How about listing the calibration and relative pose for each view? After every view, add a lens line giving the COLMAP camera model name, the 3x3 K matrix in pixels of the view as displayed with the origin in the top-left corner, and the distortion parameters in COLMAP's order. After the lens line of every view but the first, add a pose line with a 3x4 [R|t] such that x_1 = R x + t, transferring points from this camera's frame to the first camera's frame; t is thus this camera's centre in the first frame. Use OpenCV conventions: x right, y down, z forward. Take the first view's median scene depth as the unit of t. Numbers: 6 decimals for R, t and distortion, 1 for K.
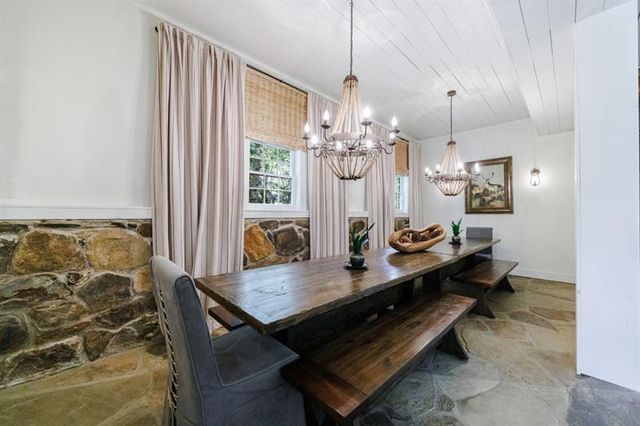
lens RADIAL K [[242.1, 0, 319.7], [0, 242.1, 213.0], [0, 0, 1]] dist [0.000411, 0.000061]
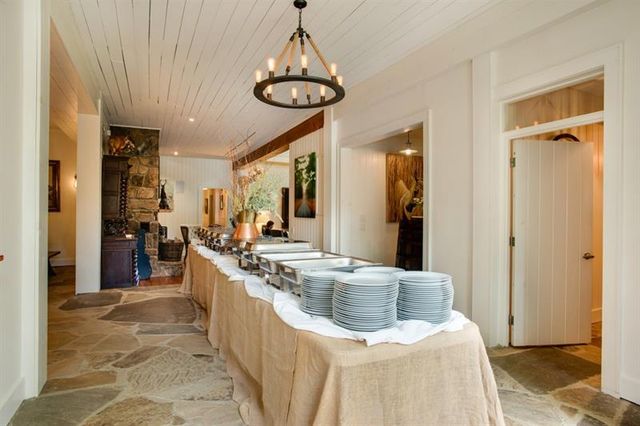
lens RADIAL K [[356.6, 0, 317.8], [0, 356.6, 211.2], [0, 0, 1]] dist [-0.051720, 0.017801]
pose [[0.301044, 0.002614, 0.953607, -0.374193], [-0.010587, 0.999944, 0.000601, -0.013457], [-0.953552, -0.010277, 0.301054, -0.611543]]
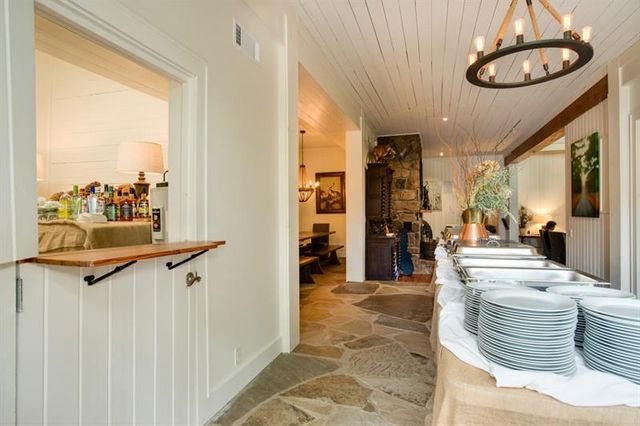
lens RADIAL K [[356.6, 0, 318.0], [0, 356.6, 212.9], [0, 0, 1]] dist [-0.051720, 0.017801]
pose [[0.879996, -0.009793, 0.474879, -0.294852], [0.007642, 0.999950, 0.006459, -0.013540], [-0.474919, -0.002055, 0.880027, -0.693048]]
